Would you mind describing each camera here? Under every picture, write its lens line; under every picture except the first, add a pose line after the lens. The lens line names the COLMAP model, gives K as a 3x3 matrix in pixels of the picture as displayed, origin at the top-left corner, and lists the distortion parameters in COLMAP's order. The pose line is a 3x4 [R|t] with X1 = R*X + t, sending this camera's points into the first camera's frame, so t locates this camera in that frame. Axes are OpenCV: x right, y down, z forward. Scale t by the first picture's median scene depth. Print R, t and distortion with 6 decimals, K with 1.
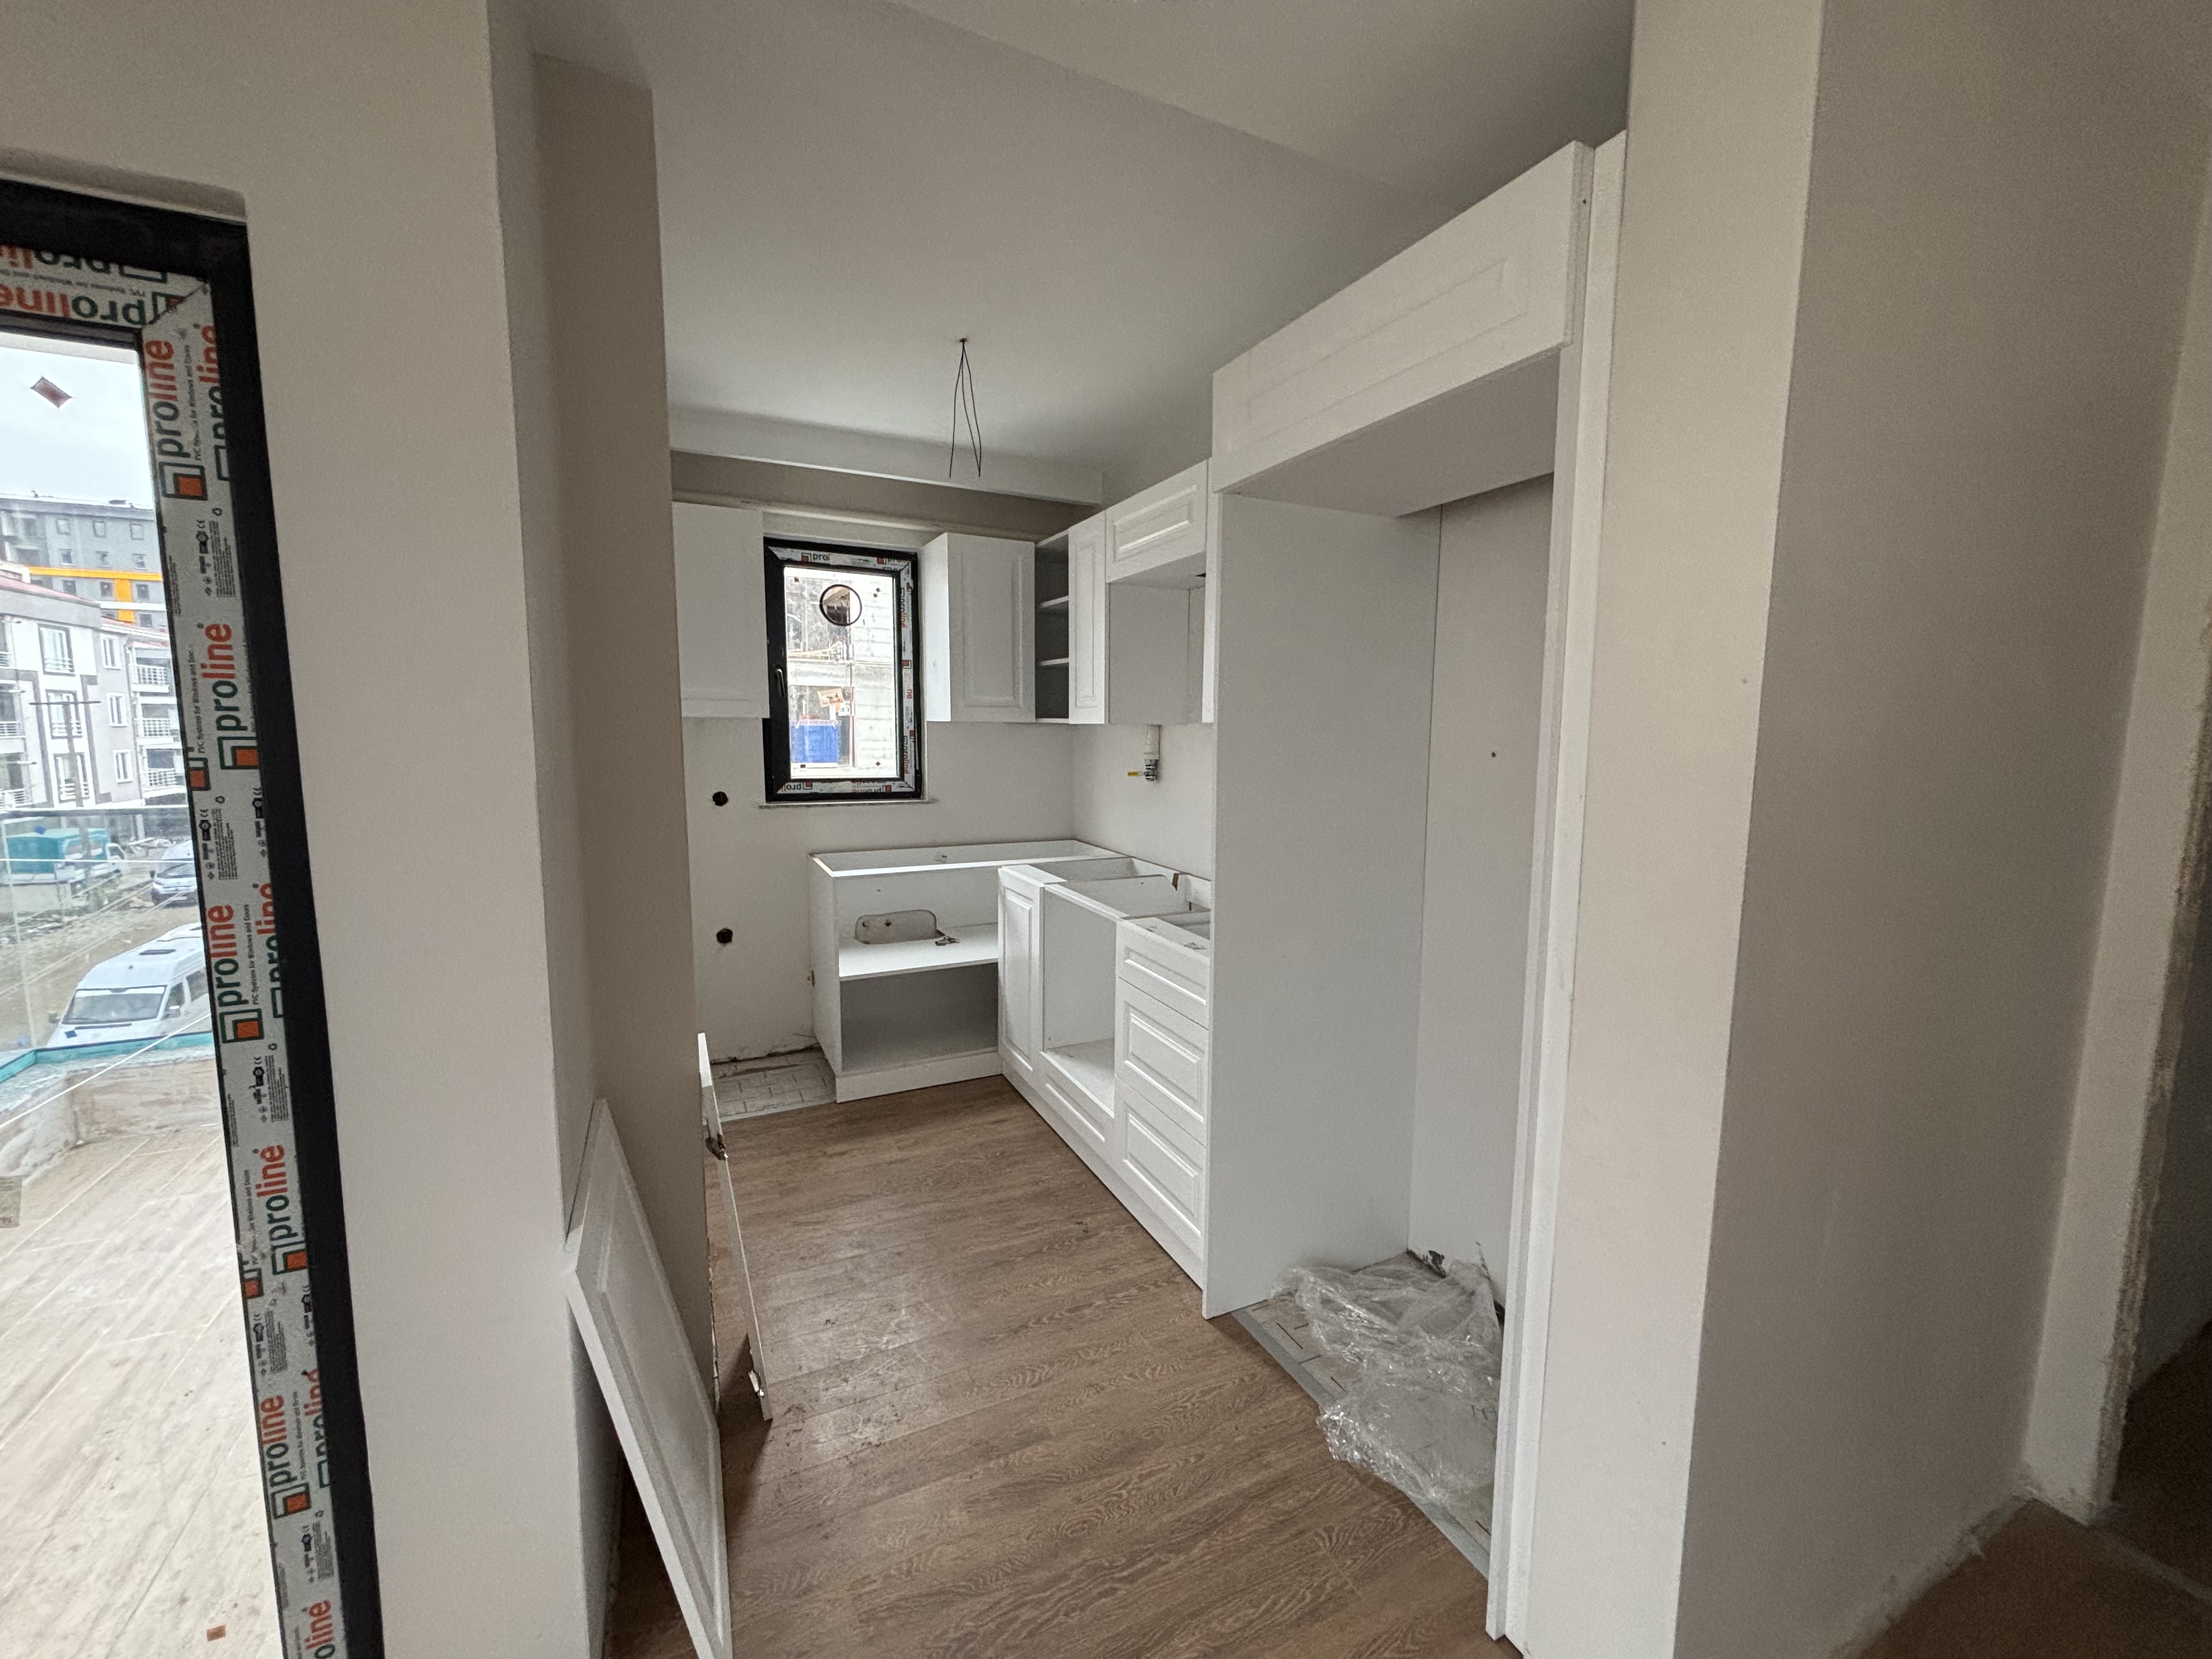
lens RADIAL K [[883.3, 0, 1099.0], [0, 883.3, 828.9], [0, 0, 1]] dist [0.003022, -0.000258]
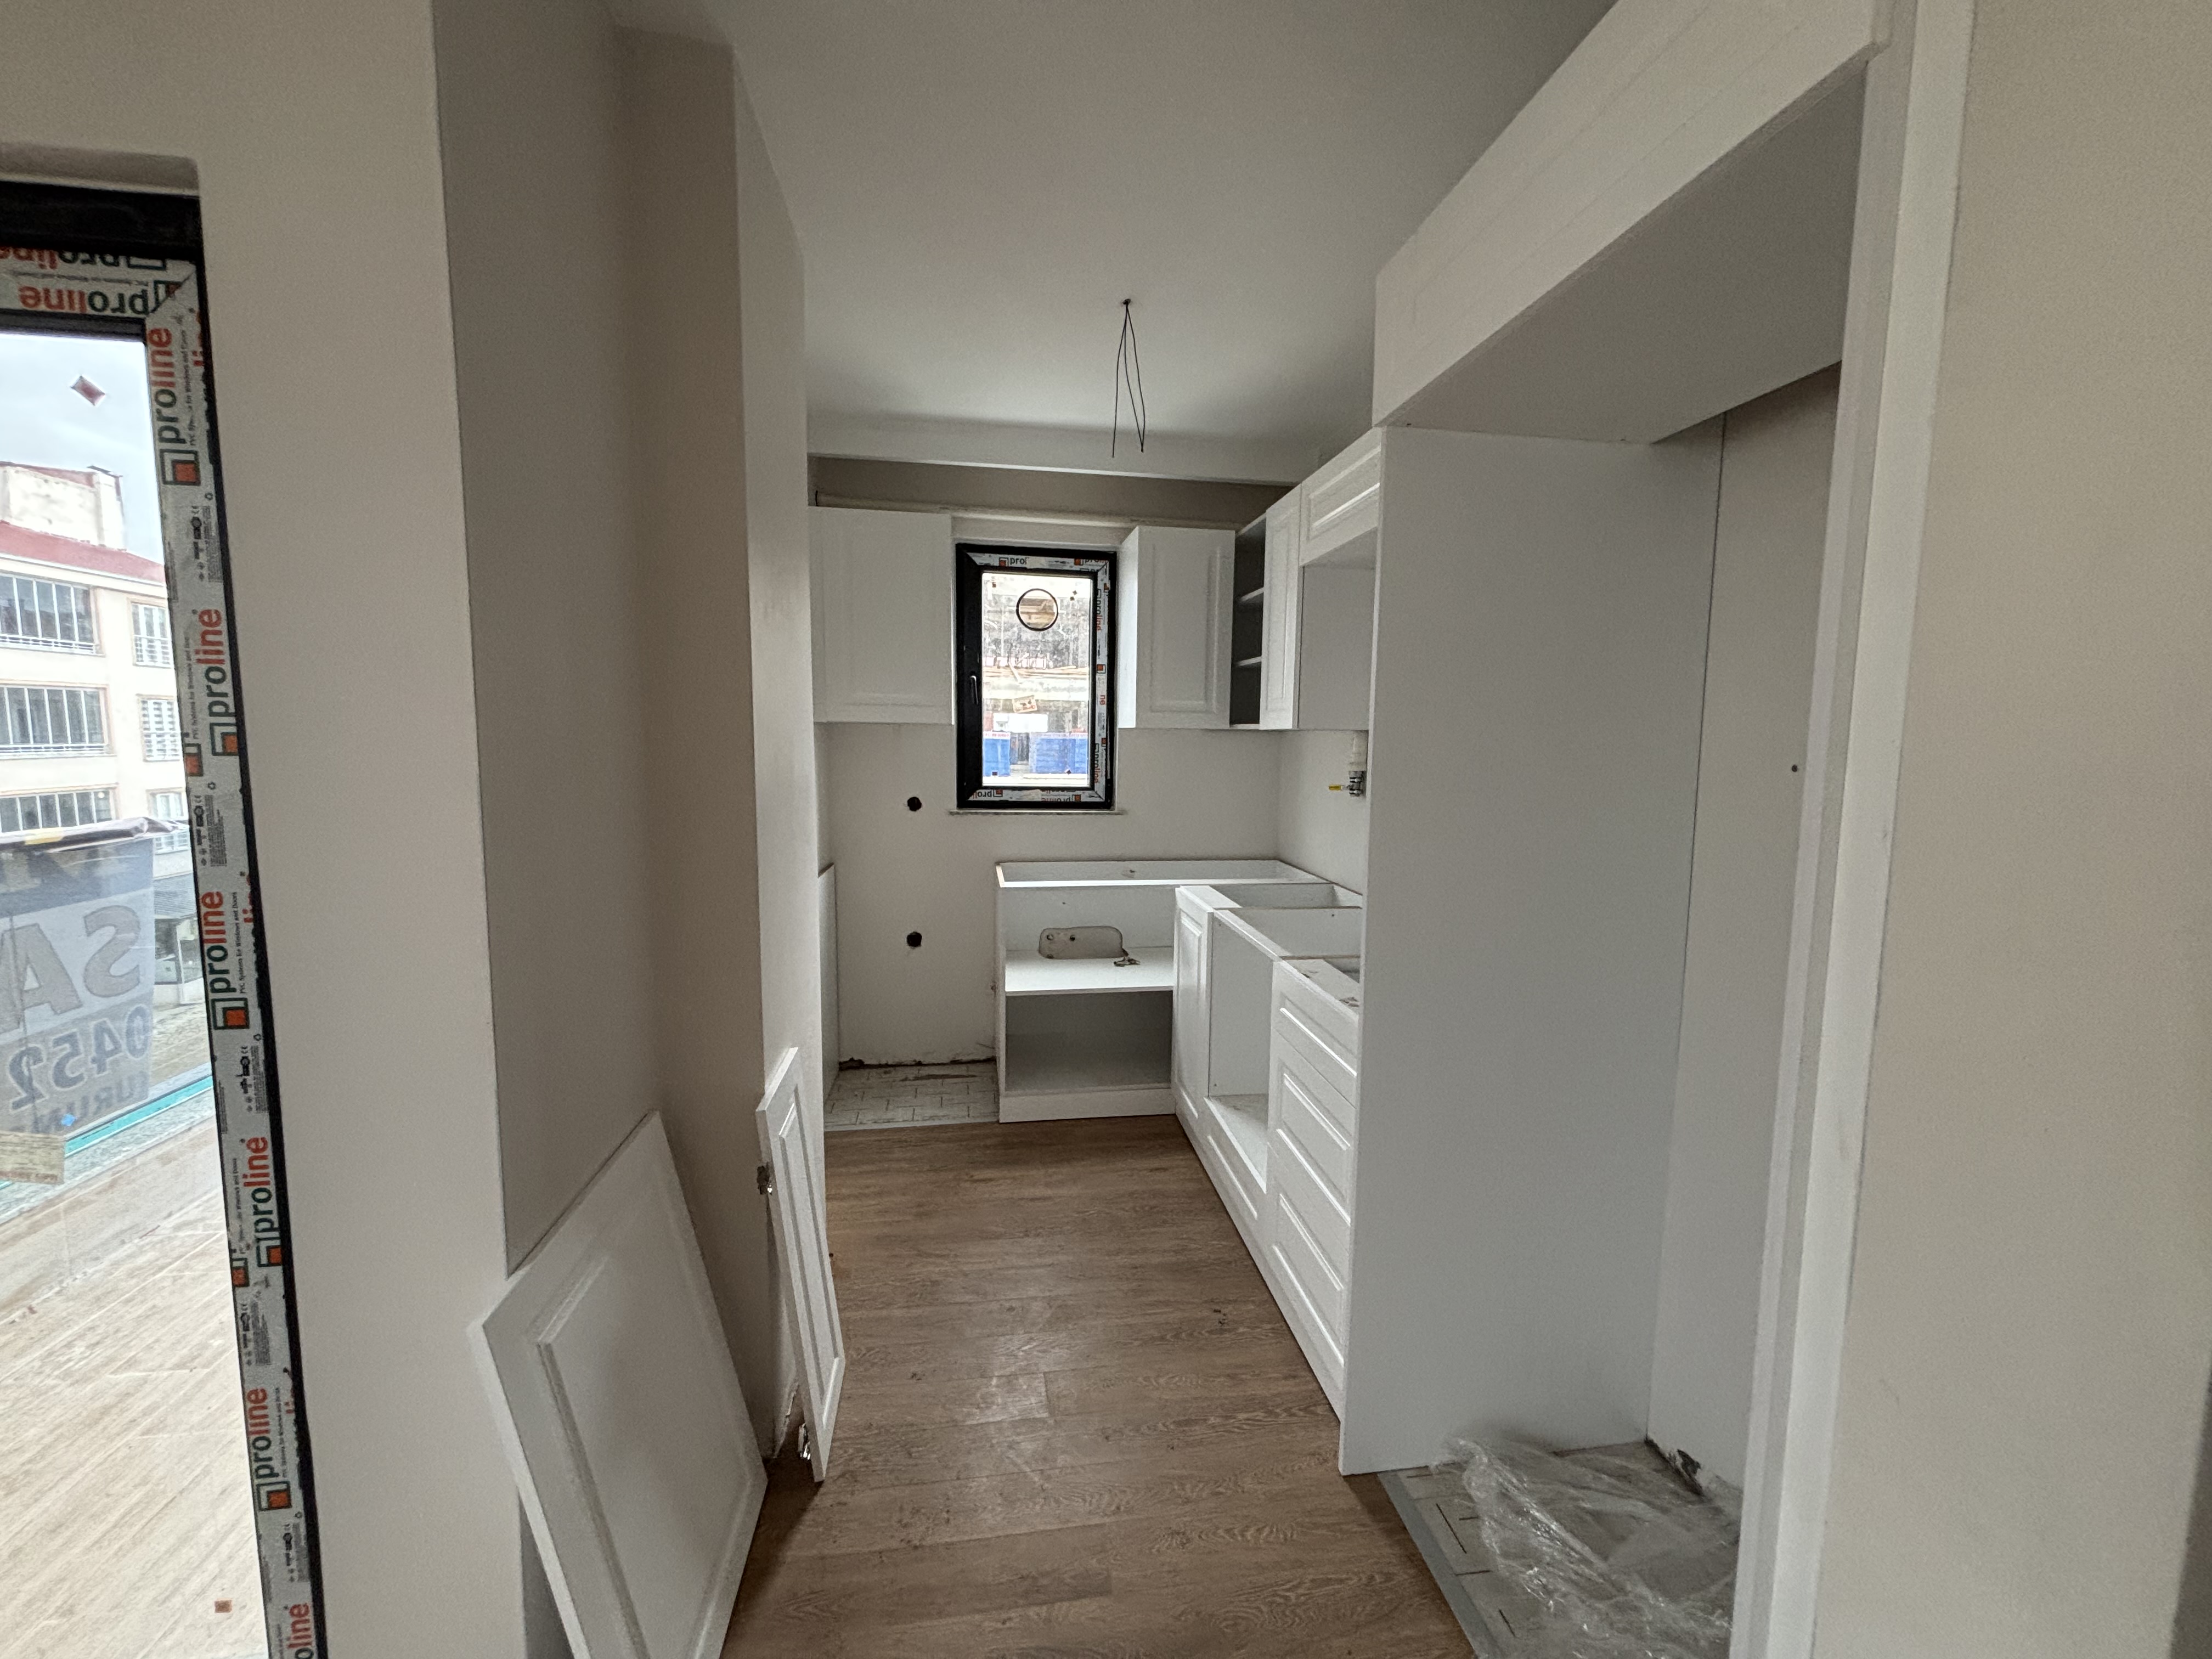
lens RADIAL K [[883.3, 0, 1099.0], [0, 883.3, 828.9], [0, 0, 1]] dist [0.003022, -0.000258]
pose [[0.954704, 0.034405, -0.295562, 0.119276], [-0.039075, 0.999187, -0.009907, -0.006348], [0.294981, 0.021007, 0.955272, 0.158229]]
